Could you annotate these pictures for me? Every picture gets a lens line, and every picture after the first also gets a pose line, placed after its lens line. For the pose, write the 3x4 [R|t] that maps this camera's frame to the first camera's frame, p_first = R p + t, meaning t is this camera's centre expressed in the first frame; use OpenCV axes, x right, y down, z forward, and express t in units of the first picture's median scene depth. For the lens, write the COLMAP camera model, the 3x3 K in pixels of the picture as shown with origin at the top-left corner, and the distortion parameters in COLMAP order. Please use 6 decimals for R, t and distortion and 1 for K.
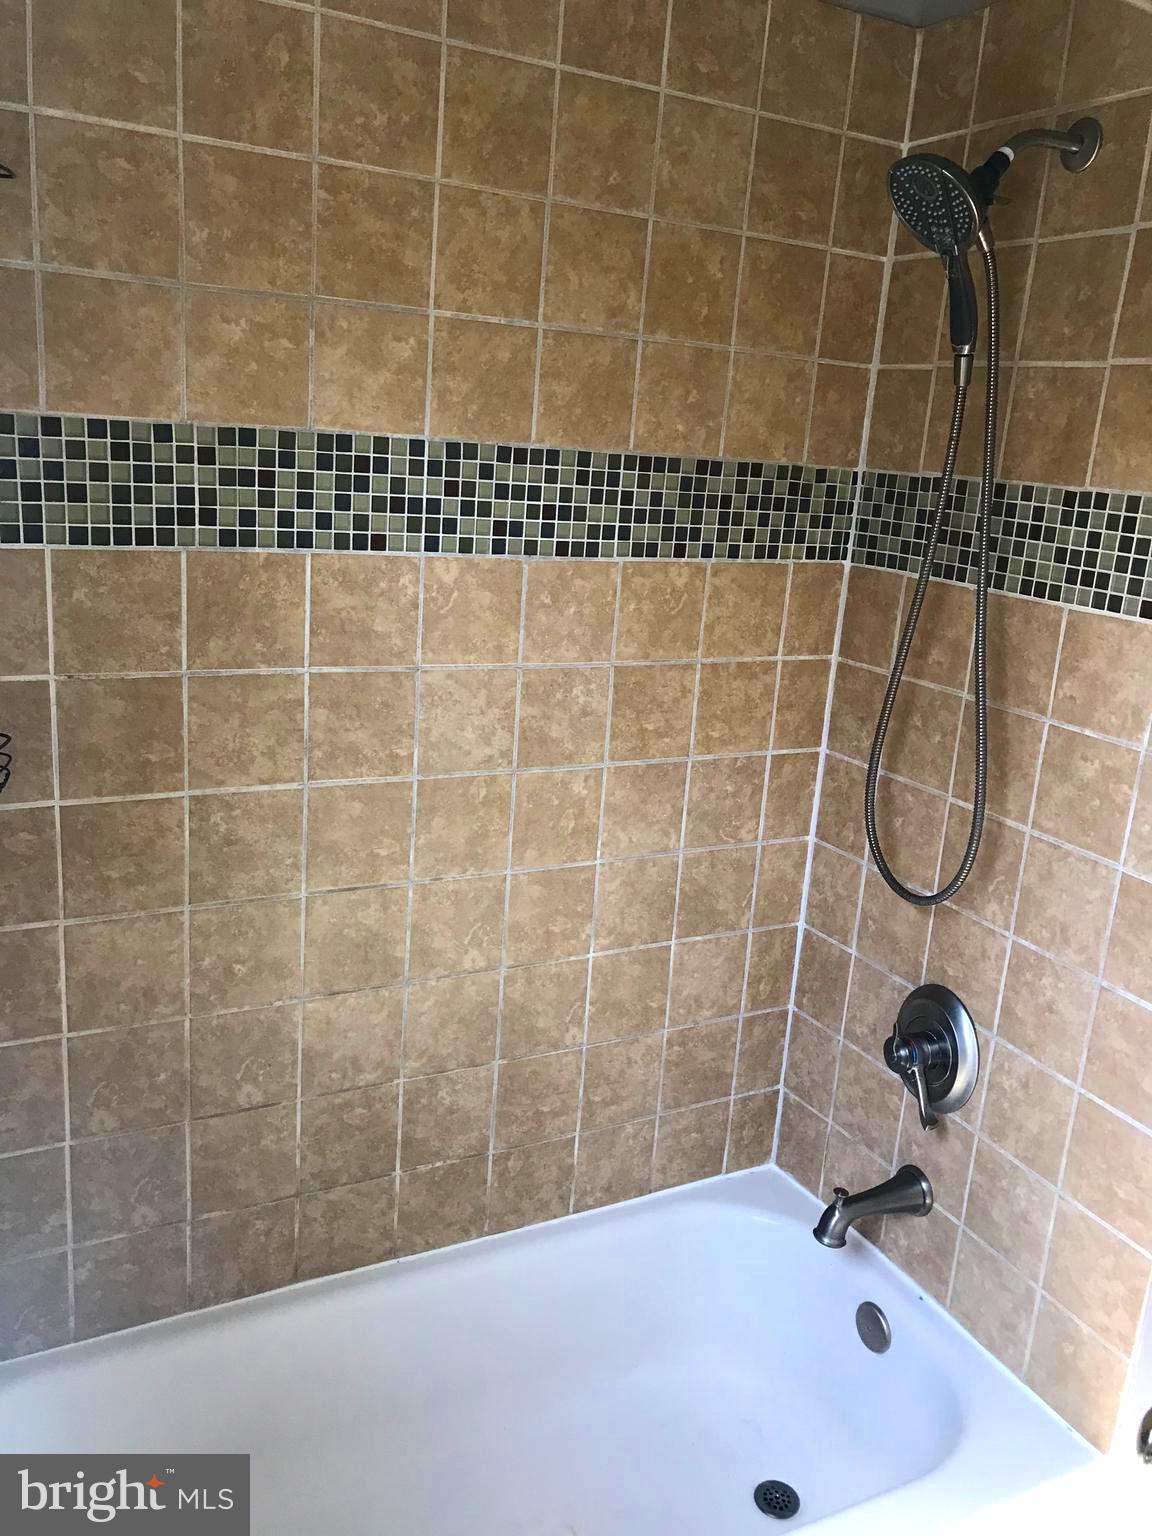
lens RADIAL K [[1277.0, 0, 578.3], [0, 1277.0, 765.5], [0, 0, 1]] dist [0.049146, -0.035417]
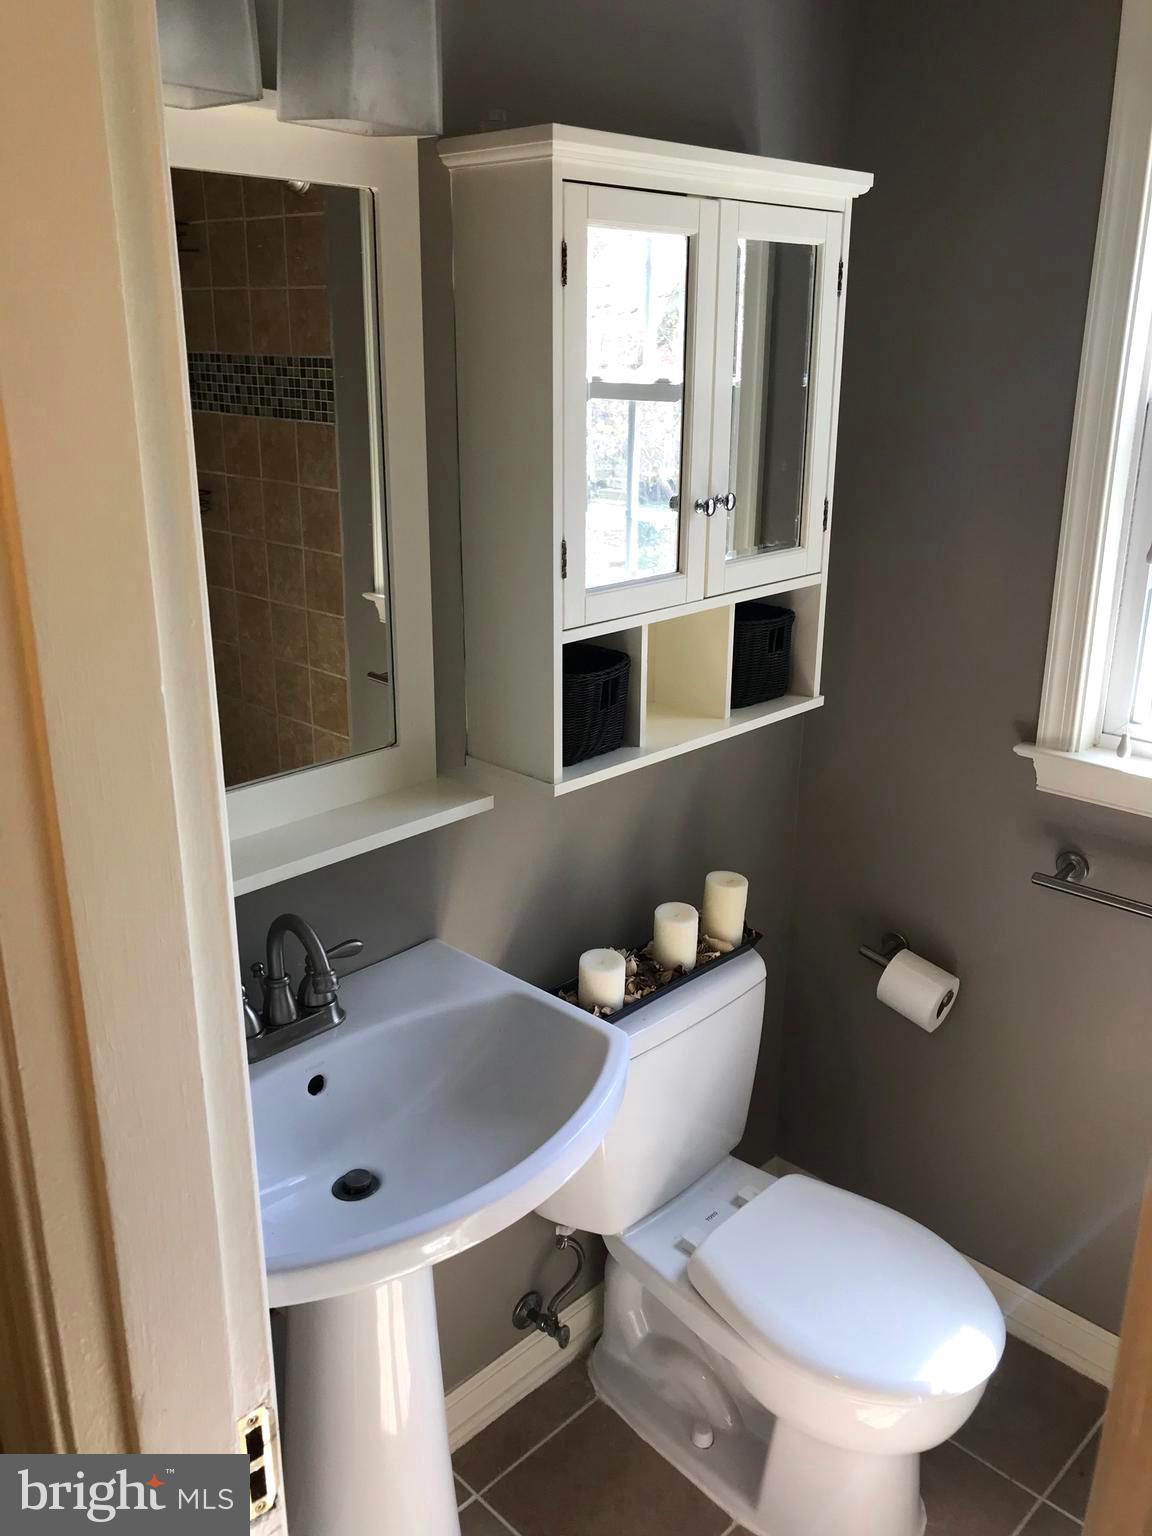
lens RADIAL K [[1277.0, 0, 577.3], [0, 1277.0, 766.5], [0, 0, 1]] dist [0.049146, -0.035417]
pose [[0.295739, 0.233382, -0.926321, 1.893425], [-0.237564, 0.957201, 0.165317, -0.096103], [0.925258, 0.171170, 0.338525, 0.881523]]
